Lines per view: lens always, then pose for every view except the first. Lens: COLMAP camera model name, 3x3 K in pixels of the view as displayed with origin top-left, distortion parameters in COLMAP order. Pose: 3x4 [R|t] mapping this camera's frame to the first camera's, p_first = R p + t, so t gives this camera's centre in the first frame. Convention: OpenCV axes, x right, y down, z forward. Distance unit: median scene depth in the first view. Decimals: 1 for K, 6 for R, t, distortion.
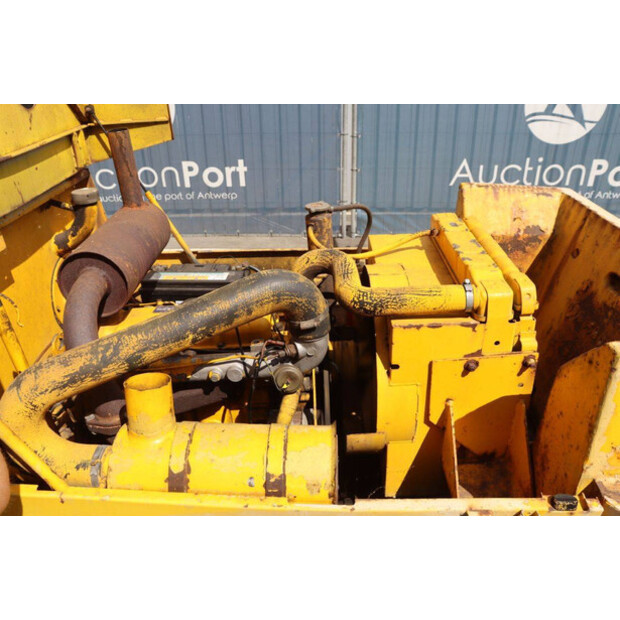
lens RADIAL K [[550.5, 0, 310.0], [0, 550.5, 310.0], [0, 0, 1]] dist [-0.064370, 0.019512]
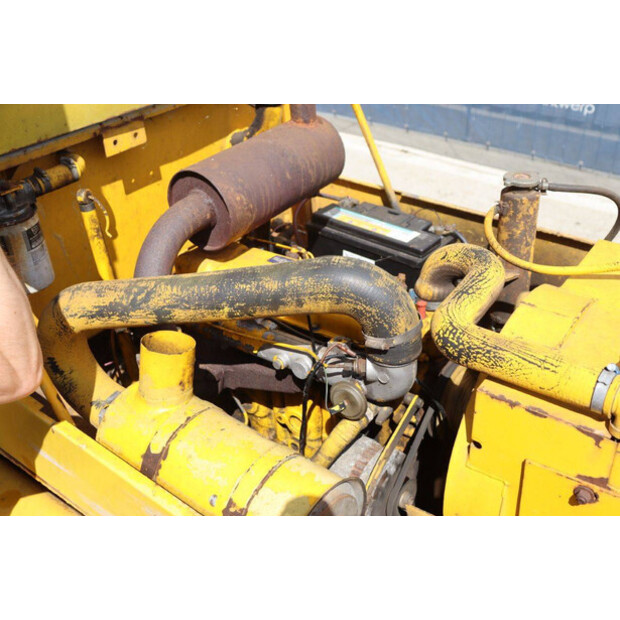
lens RADIAL K [[767.4, 0, 310.2], [0, 767.4, 321.2], [0, 0, 1]] dist [0.075566, -0.003363]
pose [[0.803673, 0.331812, -0.493974, 0.429057], [-0.270601, 0.943098, 0.193241, -0.178390], [0.529985, -0.021633, 0.847731, 0.079182]]
